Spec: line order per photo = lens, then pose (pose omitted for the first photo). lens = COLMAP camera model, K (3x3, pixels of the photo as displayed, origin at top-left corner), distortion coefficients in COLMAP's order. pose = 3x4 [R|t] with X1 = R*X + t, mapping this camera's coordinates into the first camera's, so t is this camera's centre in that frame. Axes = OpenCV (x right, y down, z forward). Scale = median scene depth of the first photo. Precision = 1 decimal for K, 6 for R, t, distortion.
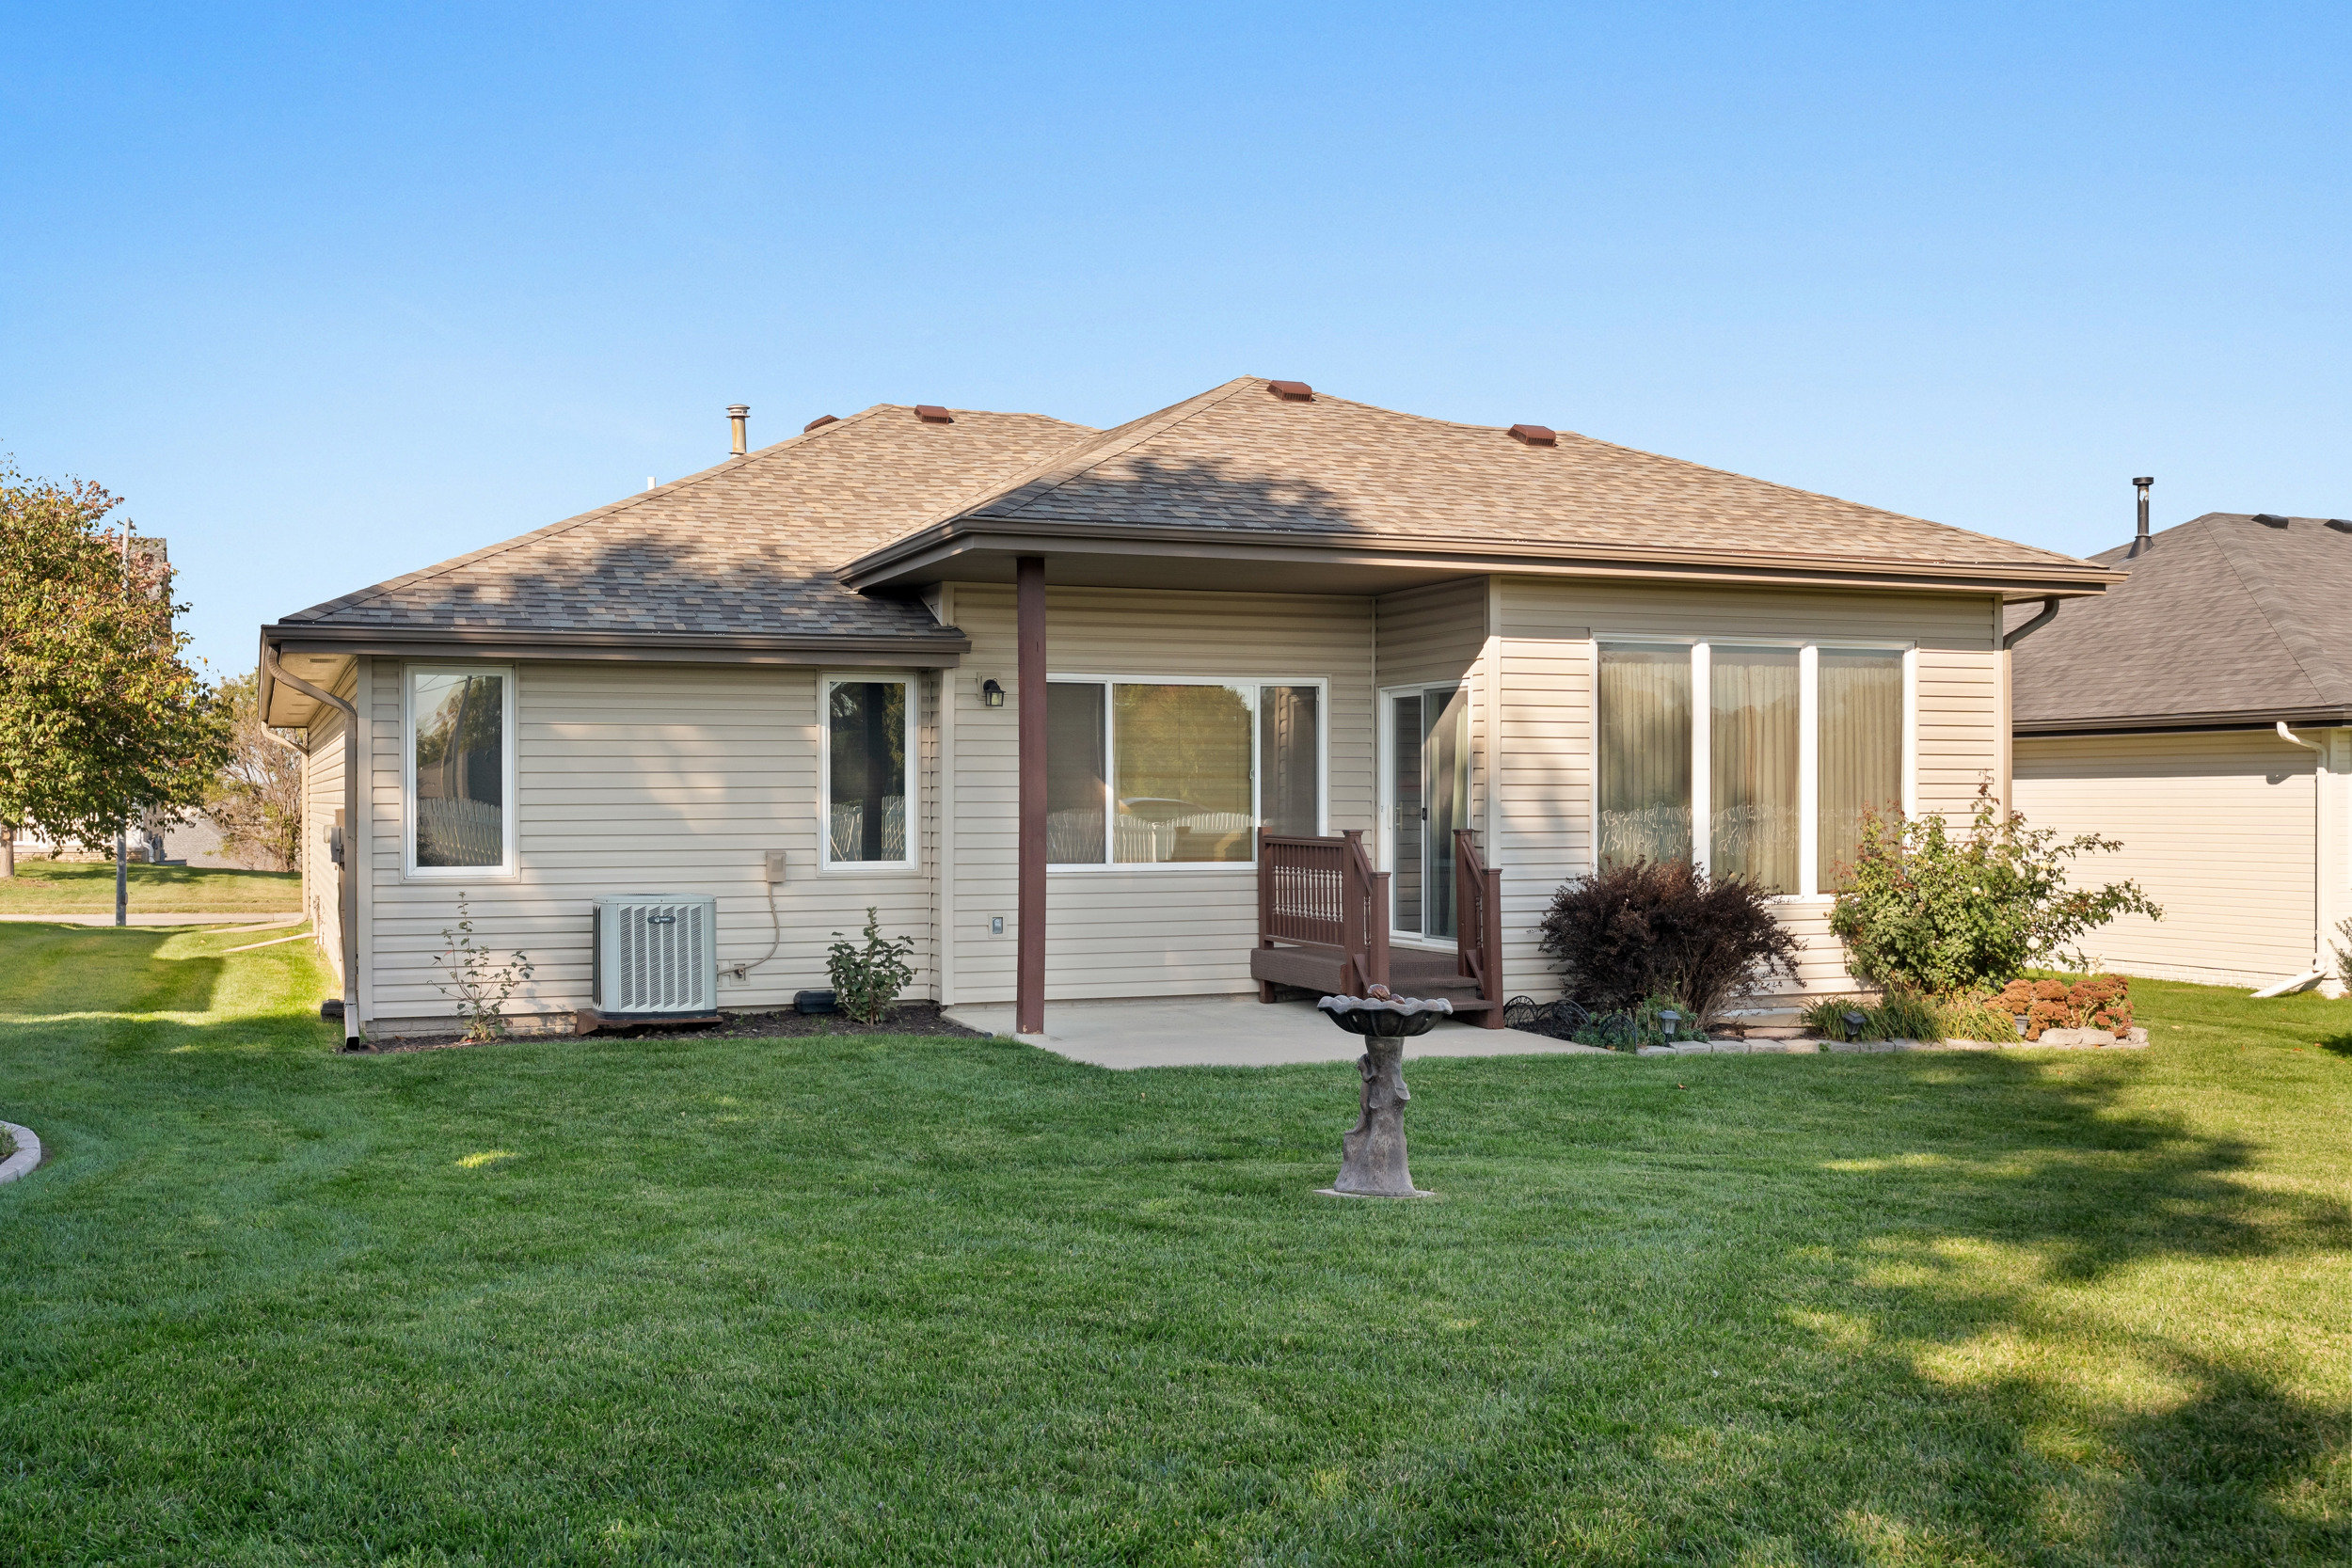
lens RADIAL K [[2253.3, 0, 1177.5], [0, 2253.3, 794.5], [0, 0, 1]] dist [-0.012623, 0.000000]
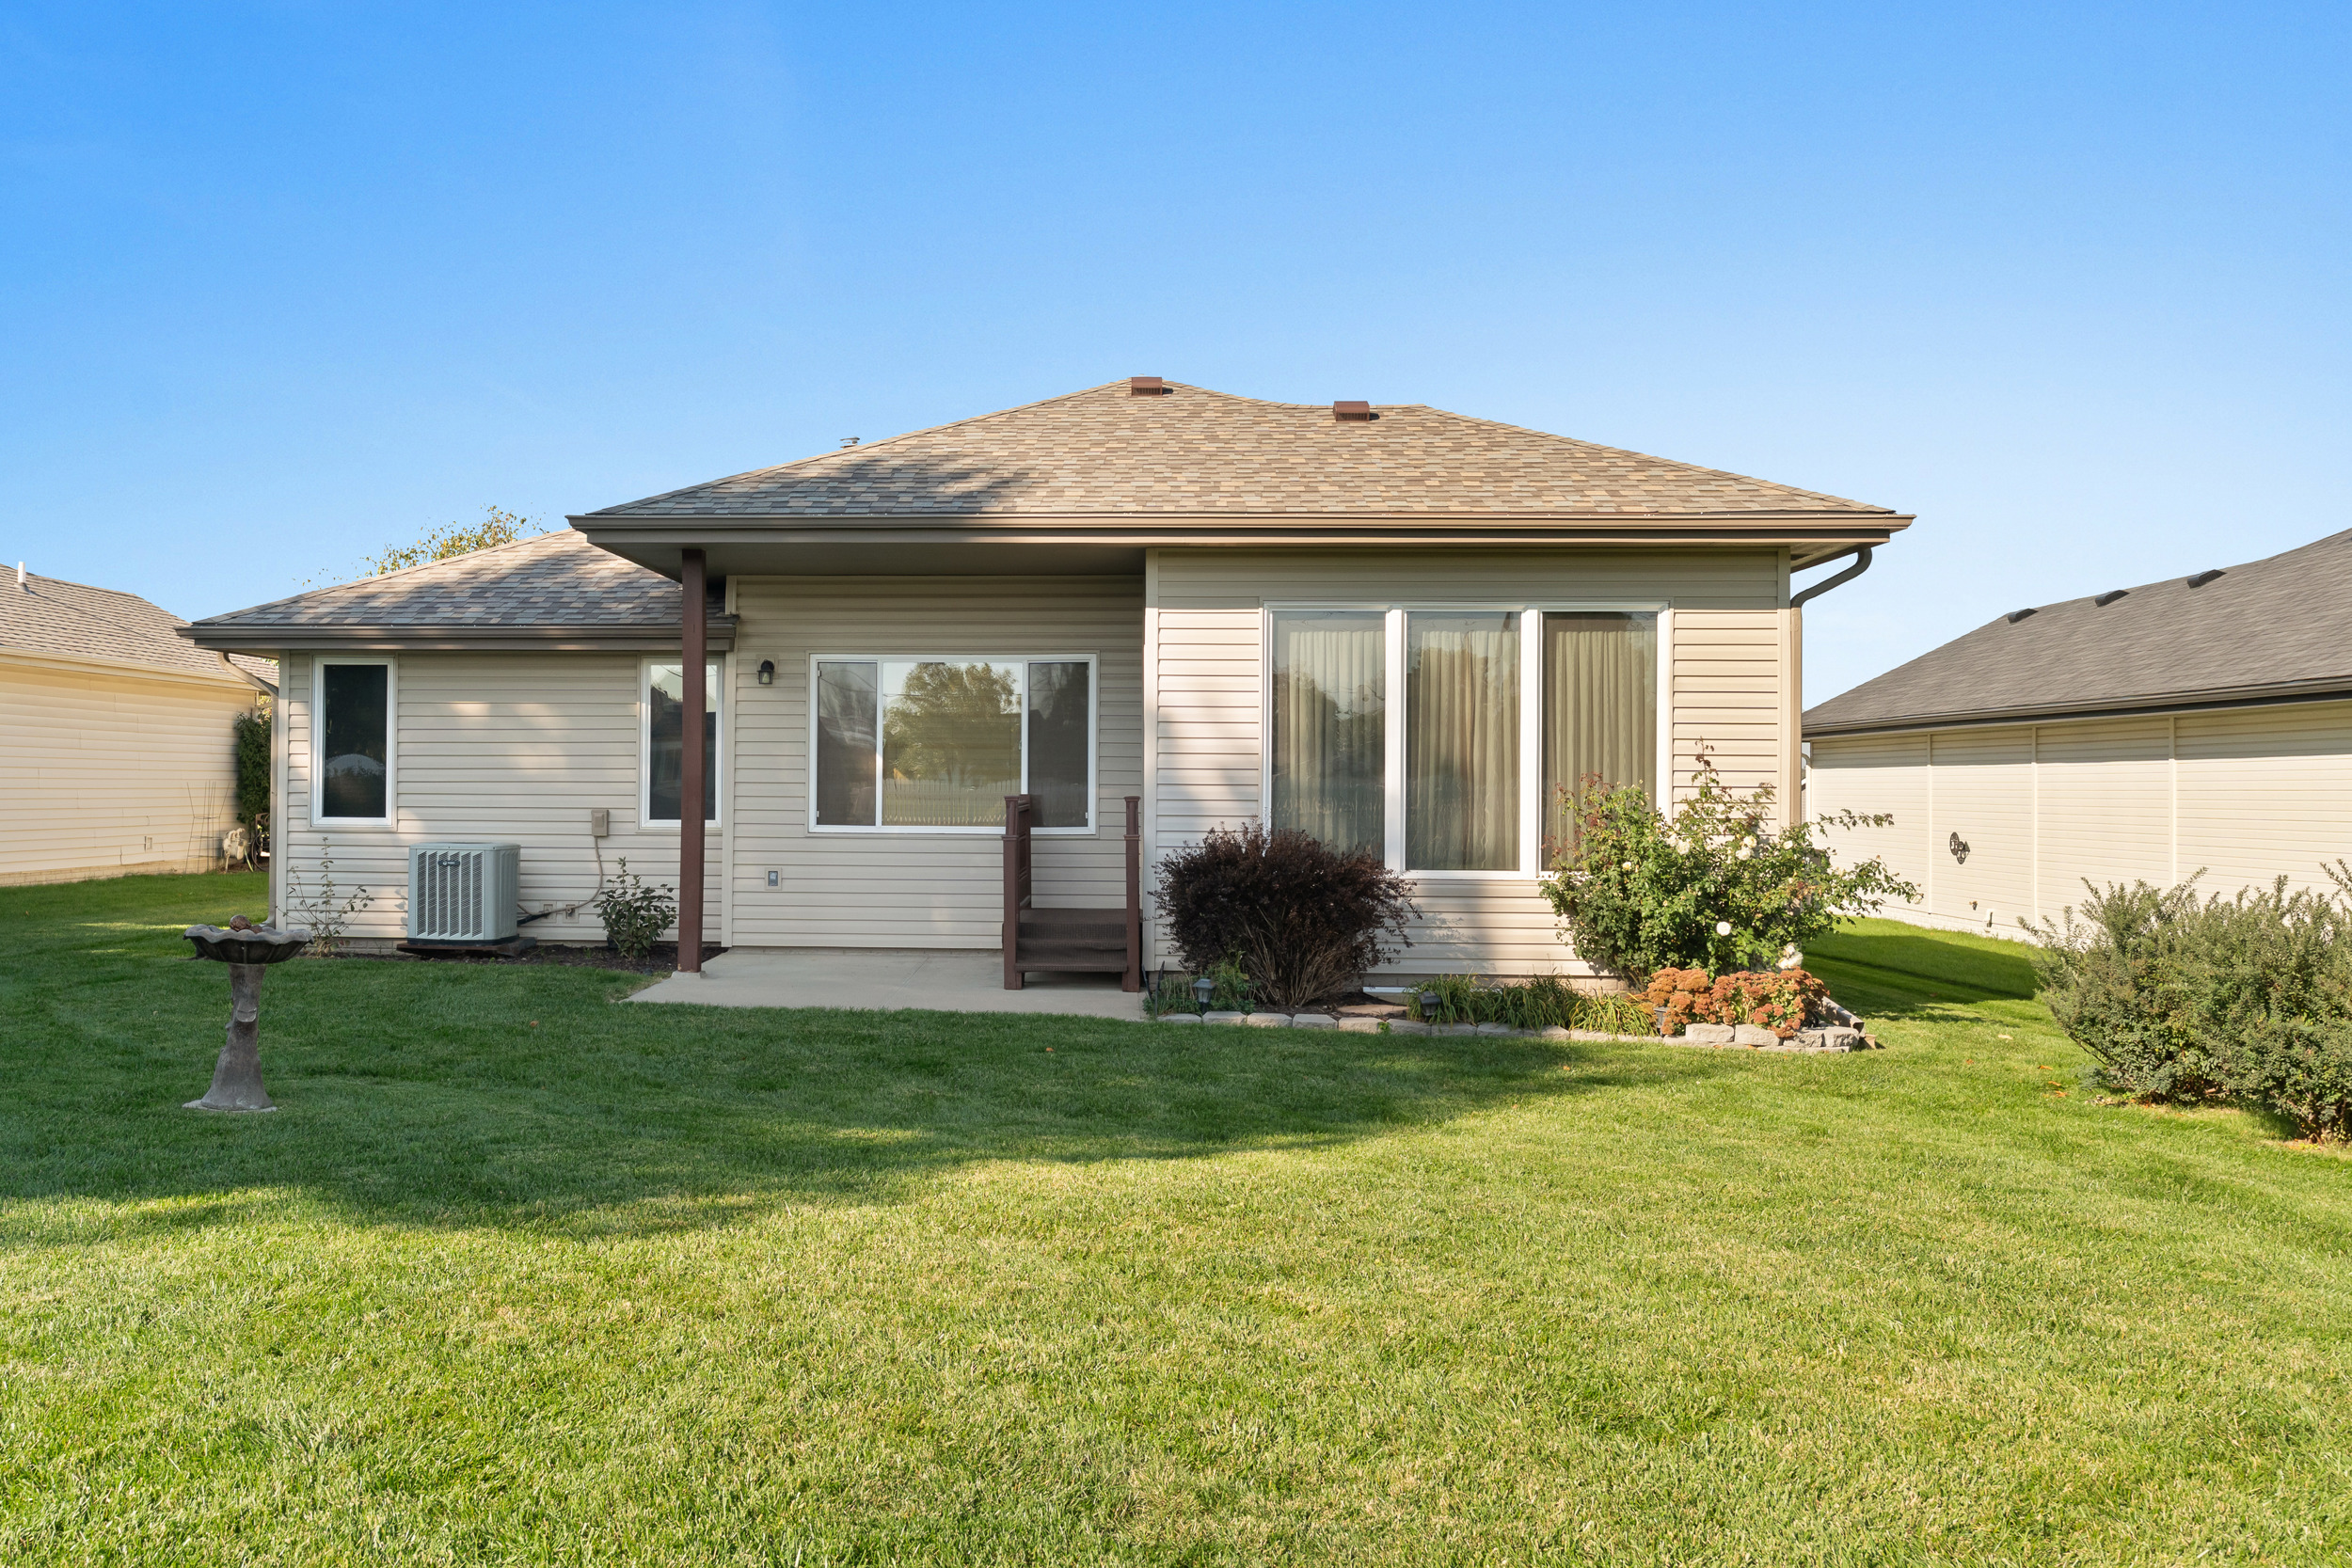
lens RADIAL K [[2018.4, 0, 1169.2], [0, 2018.4, 785.5], [0, 0, 1]] dist [0.010693, -0.000354]
pose [[0.903302, 0.007227, -0.428945, 0.534614], [-0.007793, 0.999970, 0.000438, 0.009587], [0.428935, 0.002947, 0.903330, 0.171713]]
